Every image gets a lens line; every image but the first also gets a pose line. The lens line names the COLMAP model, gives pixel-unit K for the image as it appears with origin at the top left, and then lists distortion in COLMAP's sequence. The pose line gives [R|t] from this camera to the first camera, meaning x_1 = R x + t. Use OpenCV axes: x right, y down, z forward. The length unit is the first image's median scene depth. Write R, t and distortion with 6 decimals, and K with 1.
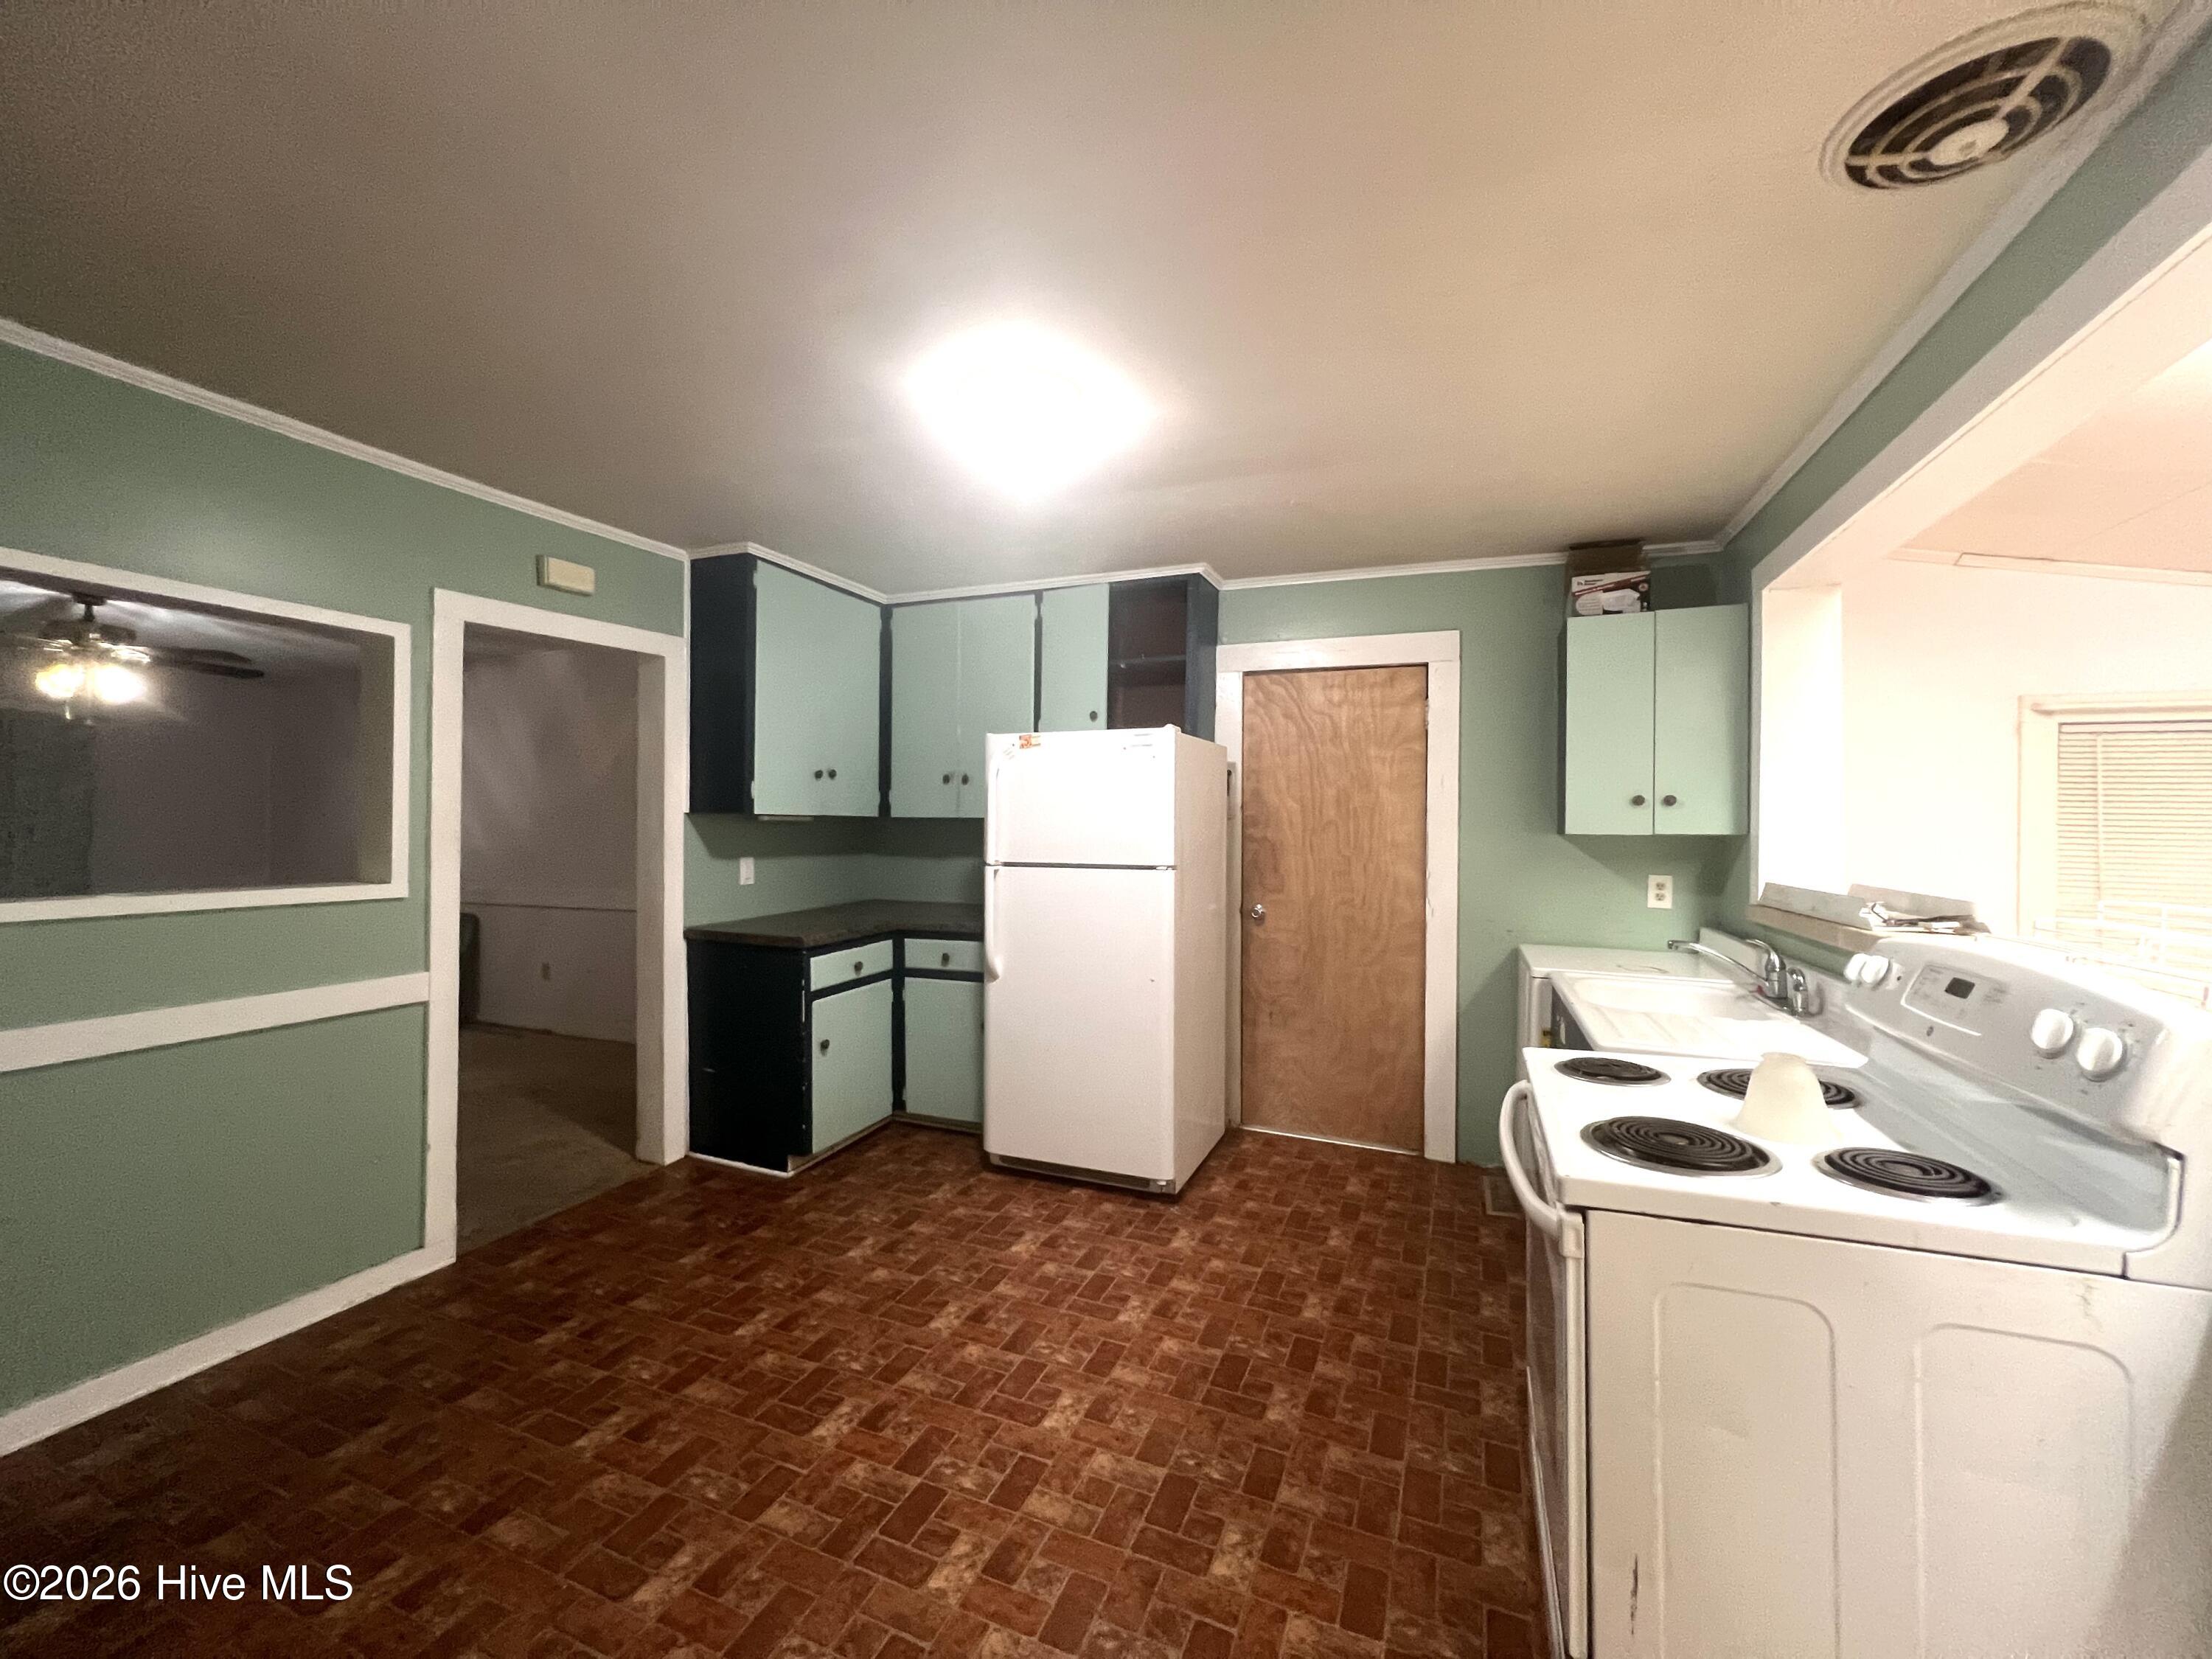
lens RADIAL K [[885.7, 0, 1105.8], [0, 885.7, 829.3], [0, 0, 1]] dist [-0.004641, -0.000039]
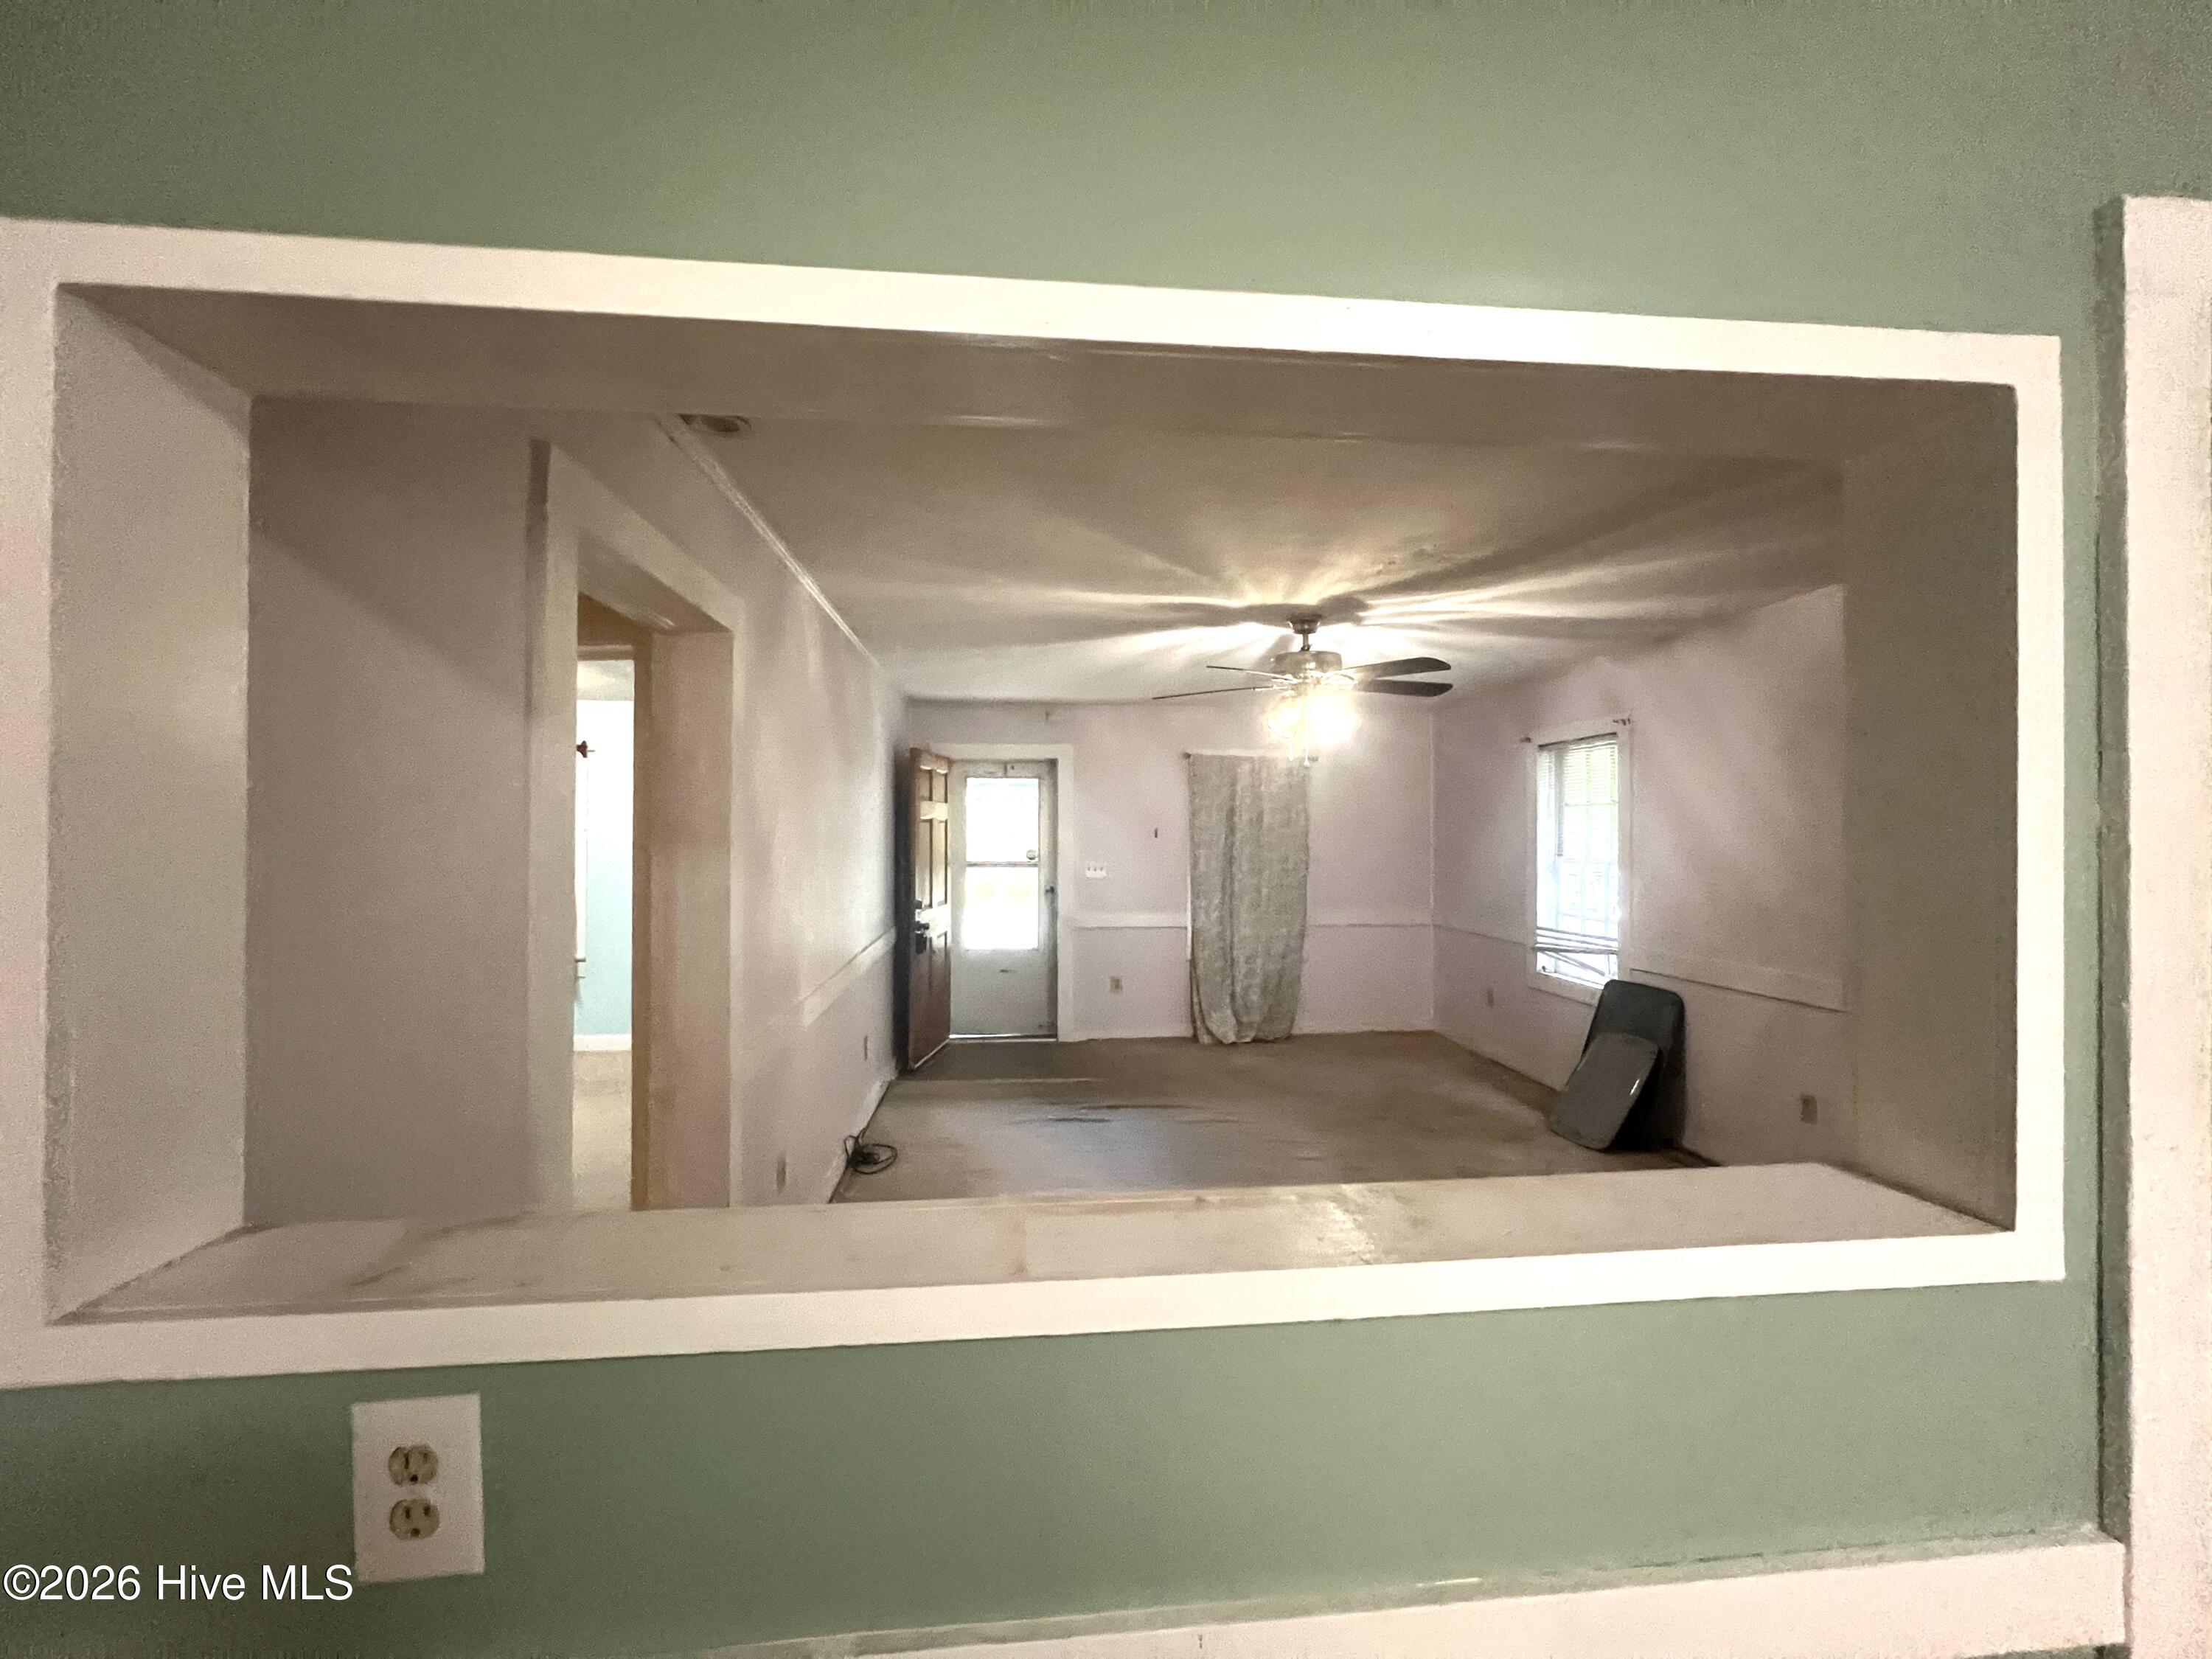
lens RADIAL K [[885.7, 0, 1111.5], [0, 885.7, 830.6], [0, 0, 1]] dist [-0.004641, -0.000039]
pose [[0.479101, -0.007193, -0.877730, -0.502182], [-0.000054, 0.999966, -0.008225, -0.048849], [0.877760, 0.003988, 0.479084, 0.431436]]
